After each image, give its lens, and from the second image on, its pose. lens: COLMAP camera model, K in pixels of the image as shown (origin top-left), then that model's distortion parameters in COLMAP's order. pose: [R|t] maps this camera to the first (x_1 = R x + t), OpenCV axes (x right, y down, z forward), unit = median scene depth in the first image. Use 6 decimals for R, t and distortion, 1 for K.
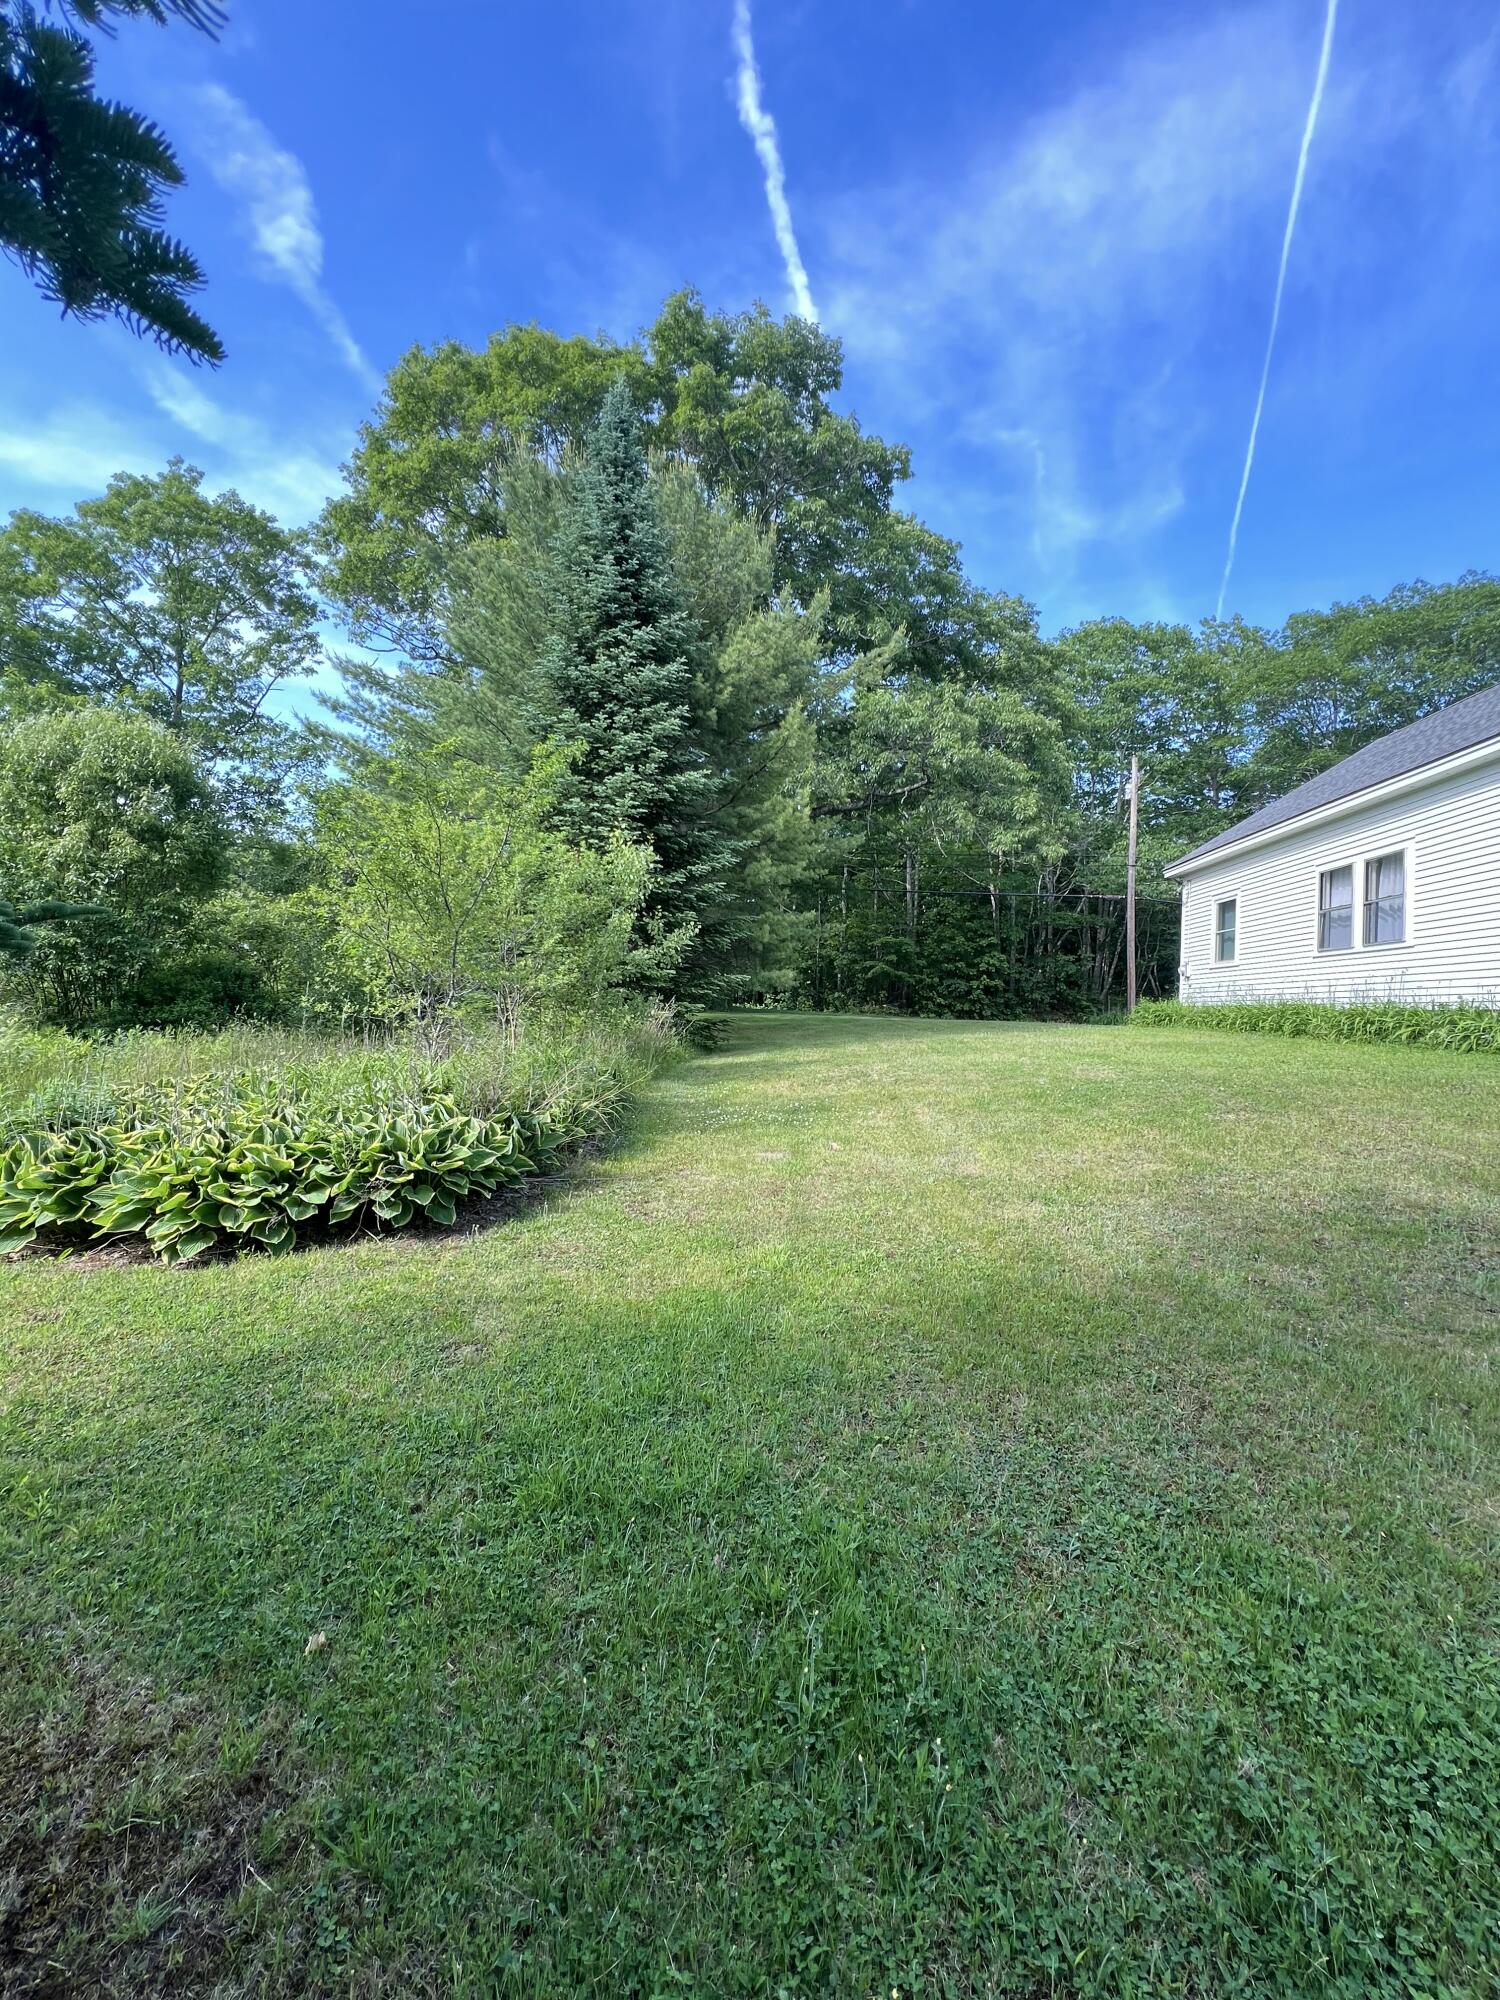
lens RADIAL K [[814.7, 0, 753.2], [0, 814.7, 994.3], [0, 0, 1]] dist [0.000272, 0.000372]
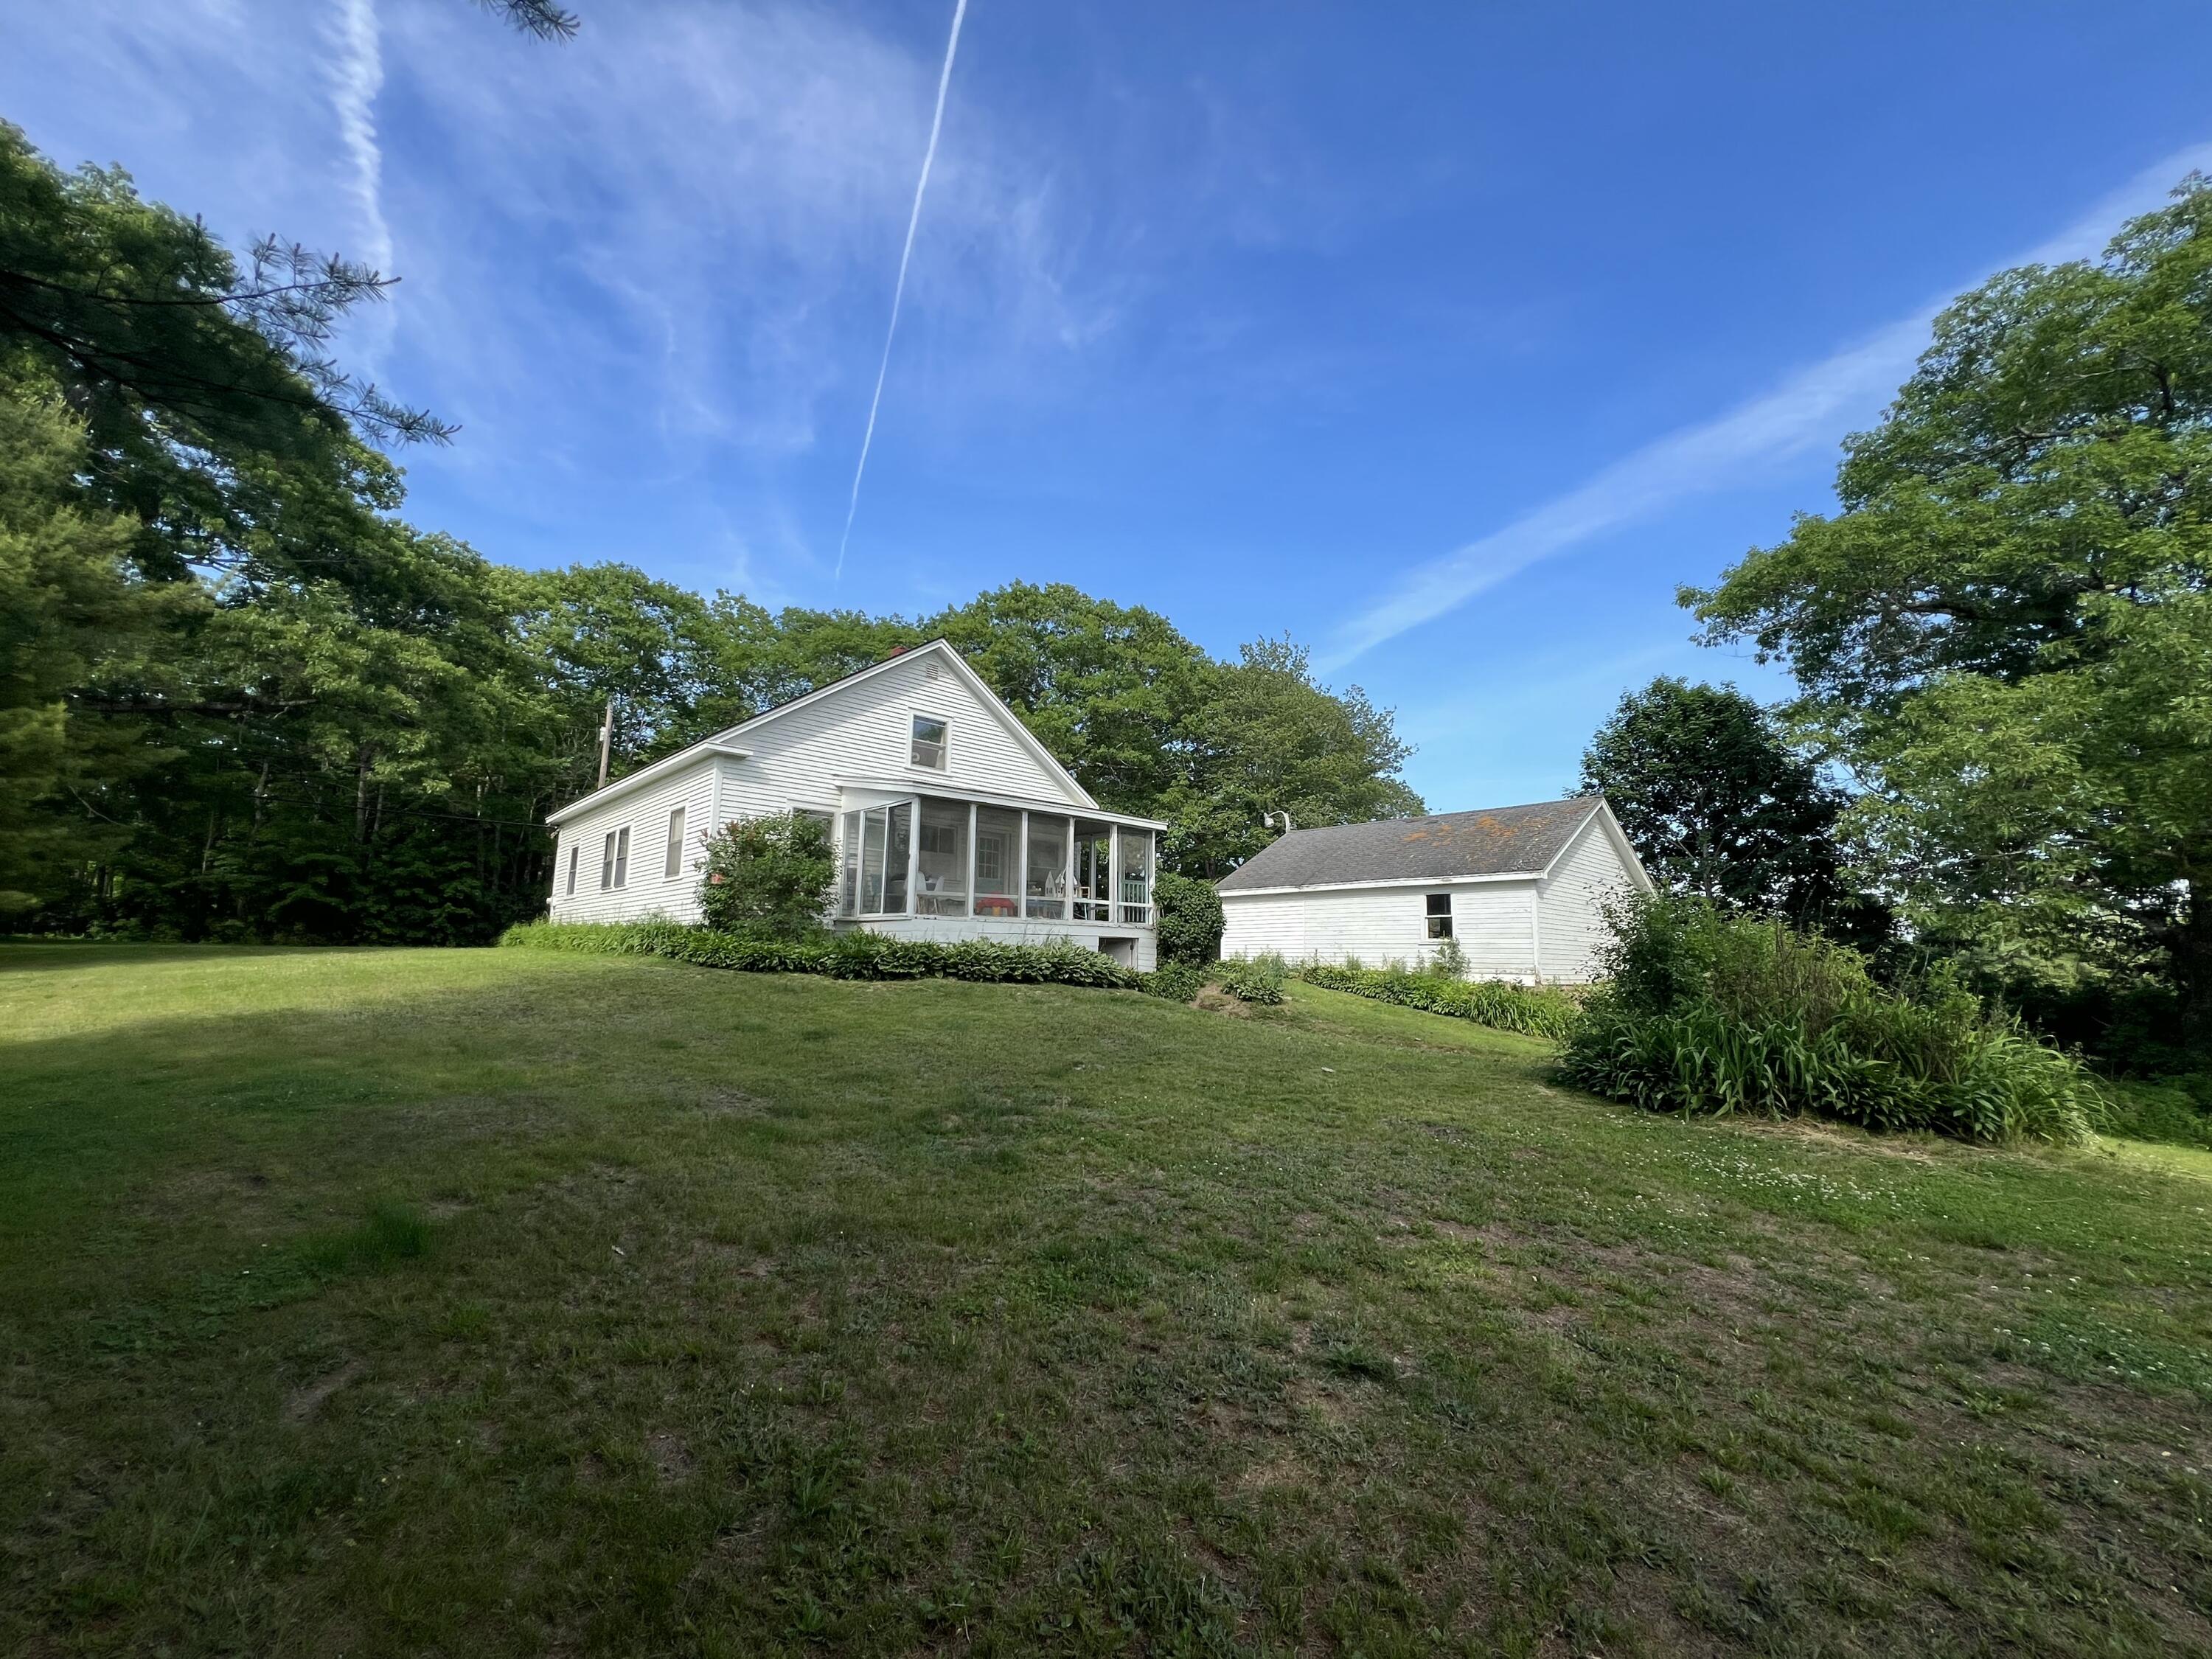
lens RADIAL K [[901.1, 0, 1110.1], [0, 901.1, 833.5], [0, 0, 1]] dist [0.000272, 0.000372]
pose [[0.685341, 0.073239, 0.724530, 0.052247], [0.001041, 0.994830, -0.101548, 0.002269], [-0.728221, 0.070349, 0.681722, -0.213412]]
